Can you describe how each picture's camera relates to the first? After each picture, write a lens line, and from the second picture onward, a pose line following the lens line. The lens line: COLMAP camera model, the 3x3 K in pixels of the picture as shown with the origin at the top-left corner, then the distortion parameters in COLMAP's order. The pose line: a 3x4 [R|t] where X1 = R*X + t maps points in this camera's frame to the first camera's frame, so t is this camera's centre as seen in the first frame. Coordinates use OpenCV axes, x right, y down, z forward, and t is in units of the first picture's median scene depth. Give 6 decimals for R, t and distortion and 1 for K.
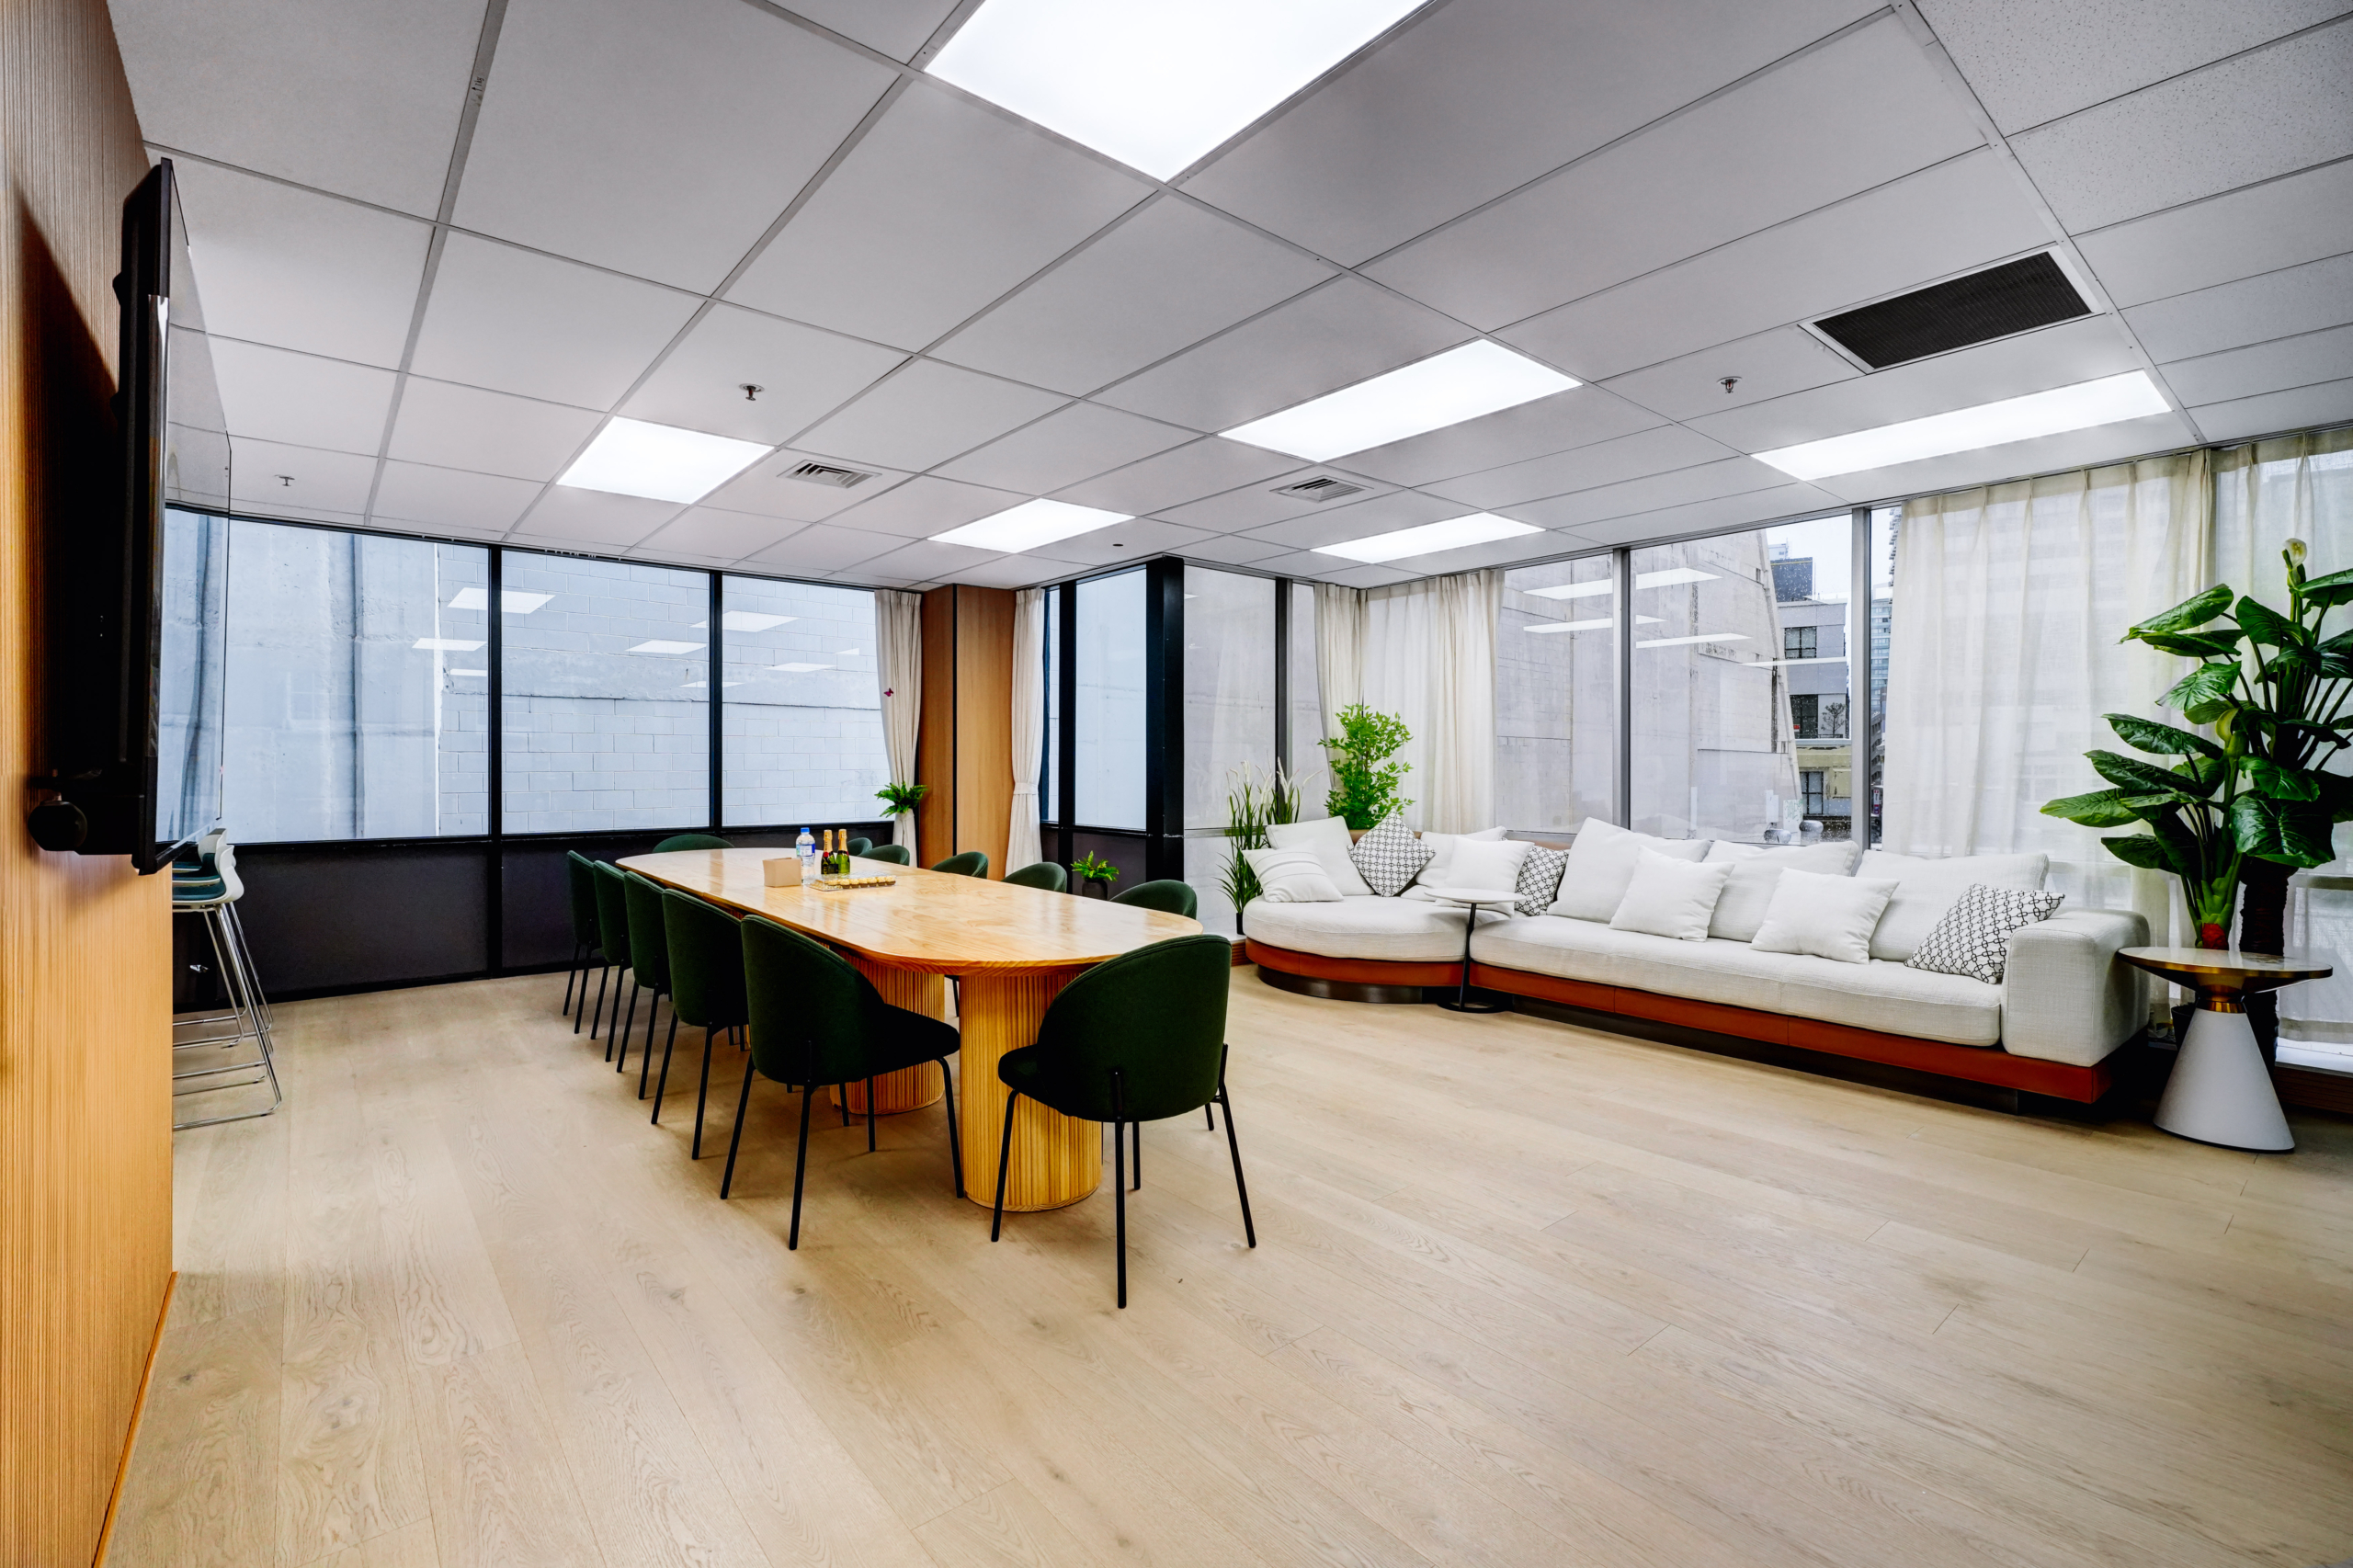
lens RADIAL K [[1060.4, 0, 1170.8], [0, 1060.4, 773.8], [0, 0, 1]] dist [-0.005277, -0.000446]
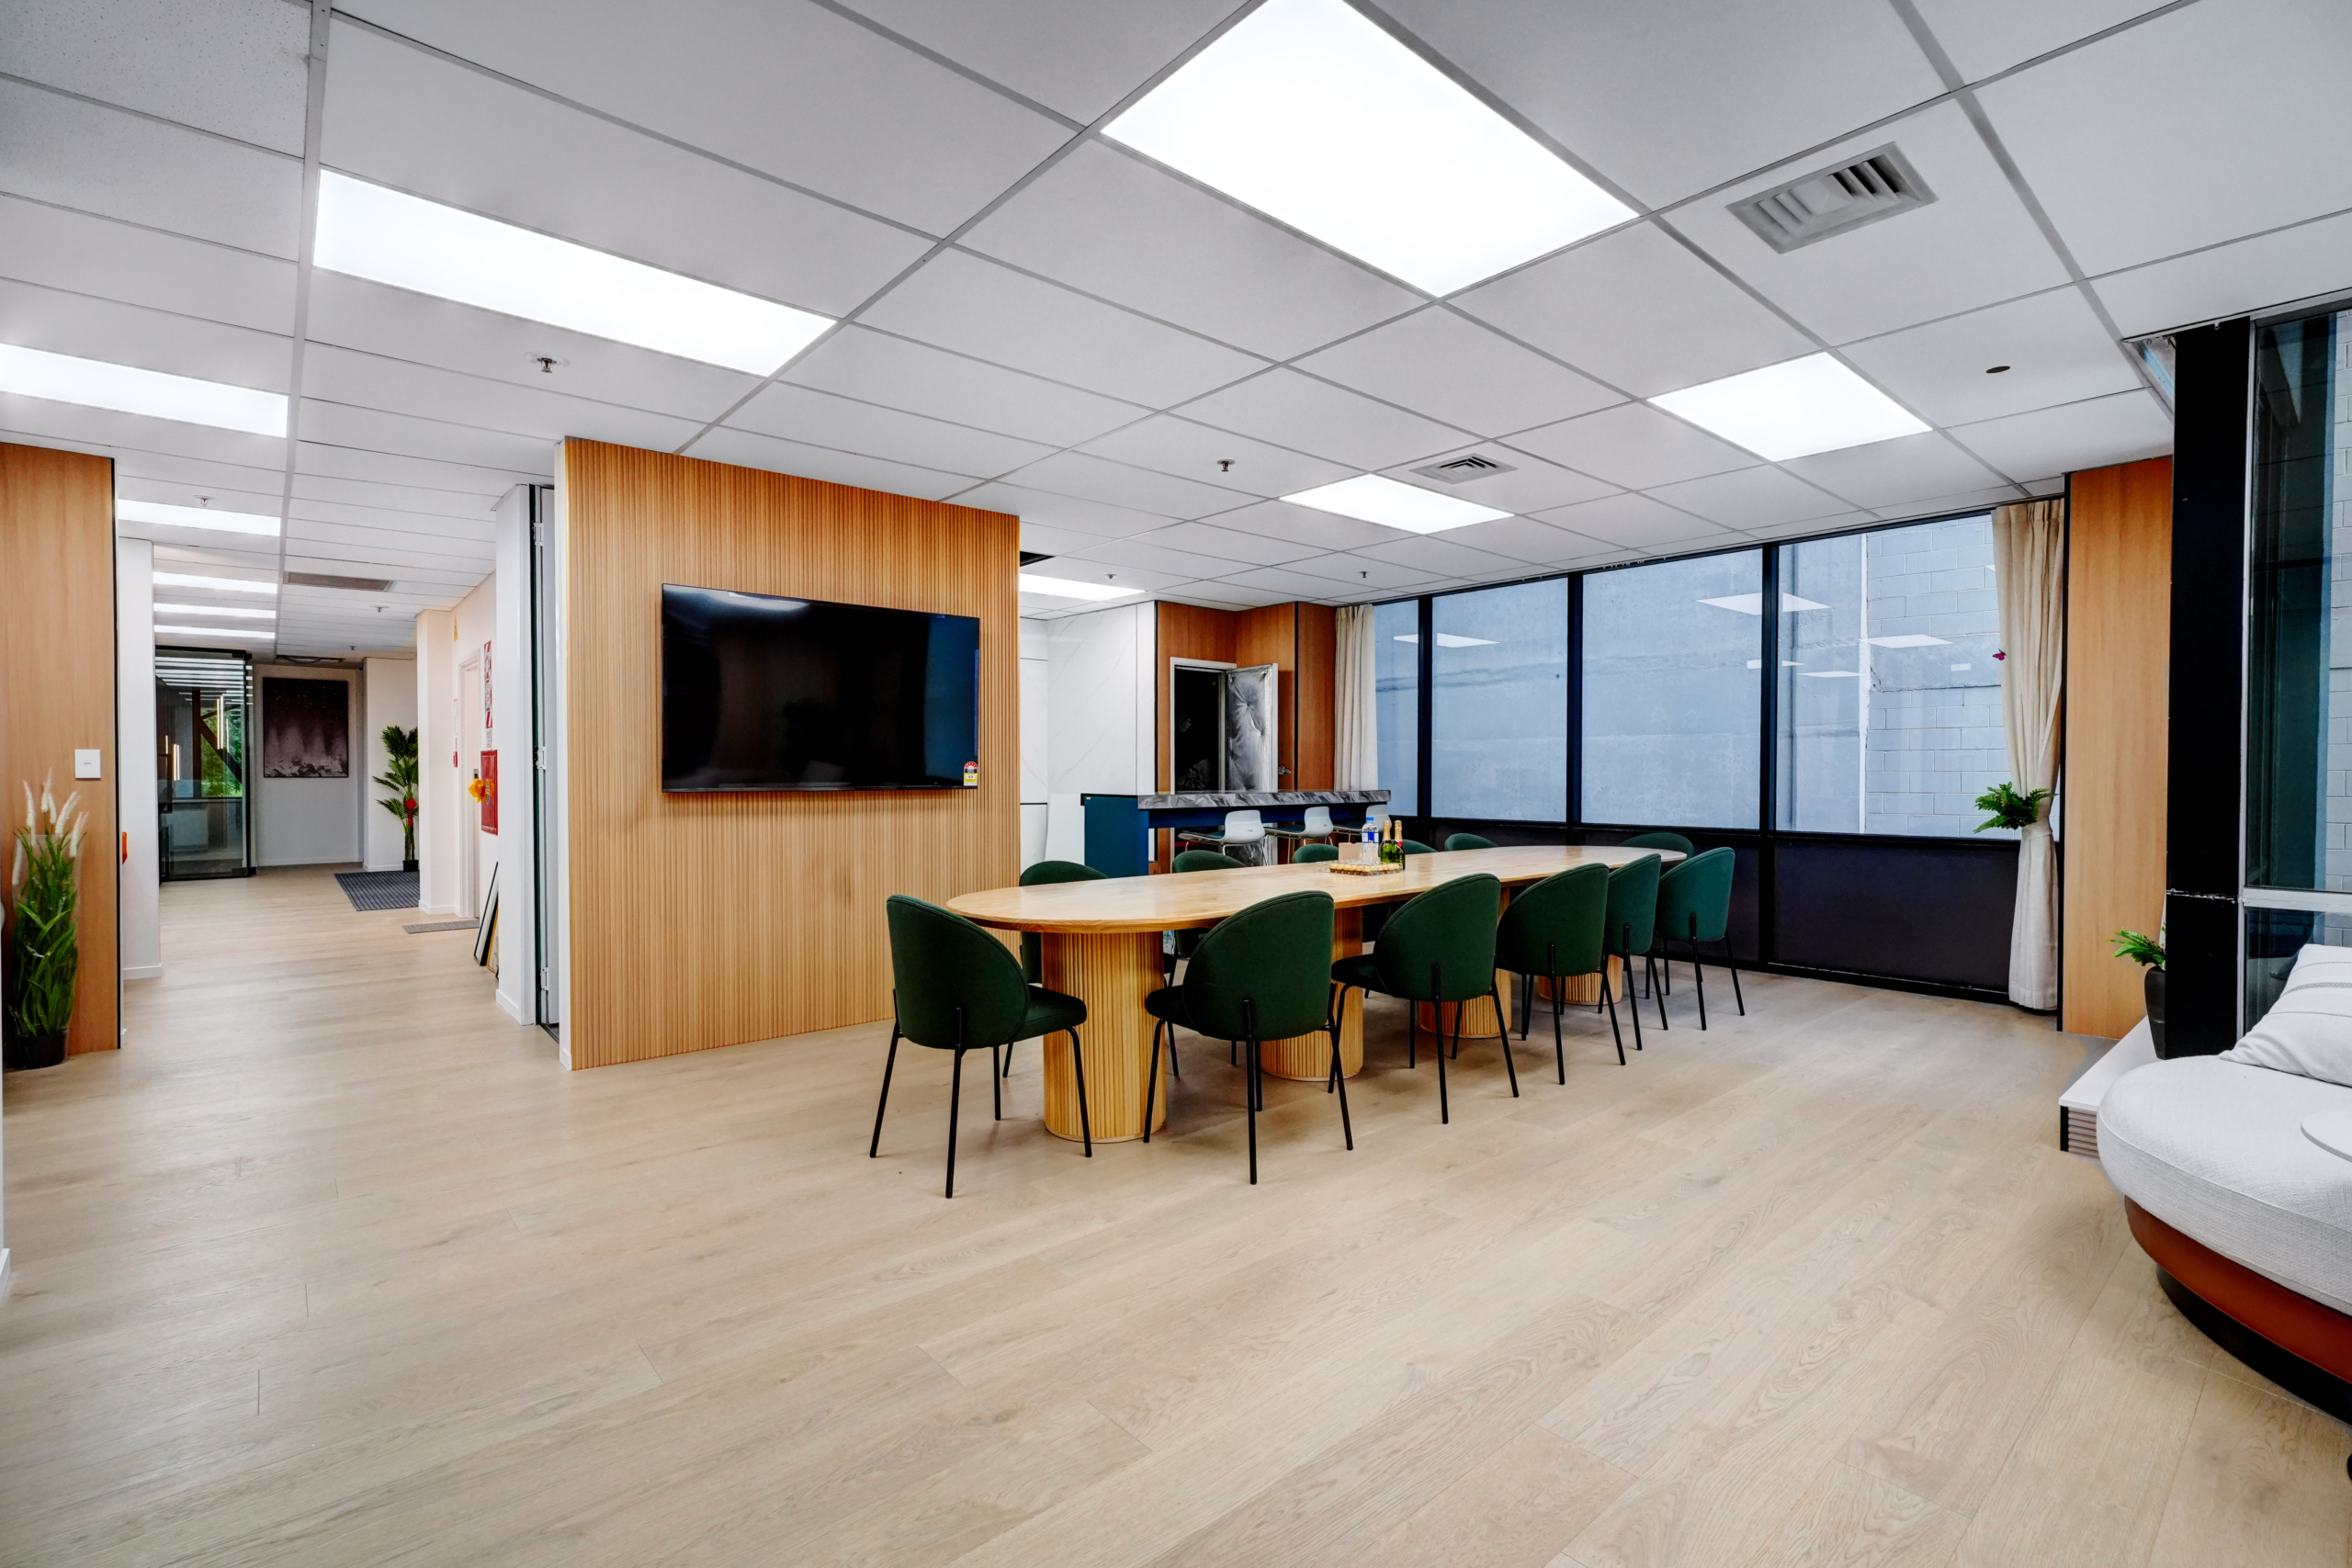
lens RADIAL K [[1059.8, 0, 1163.4], [0, 1059.8, 782.7], [0, 0, 1]] dist [-0.005277, -0.000446]
pose [[0.006907, 0.013792, -0.999881, 0.502283], [-0.007925, 0.999874, 0.013737, 0.002216], [0.999945, 0.007829, 0.007016, 0.524183]]
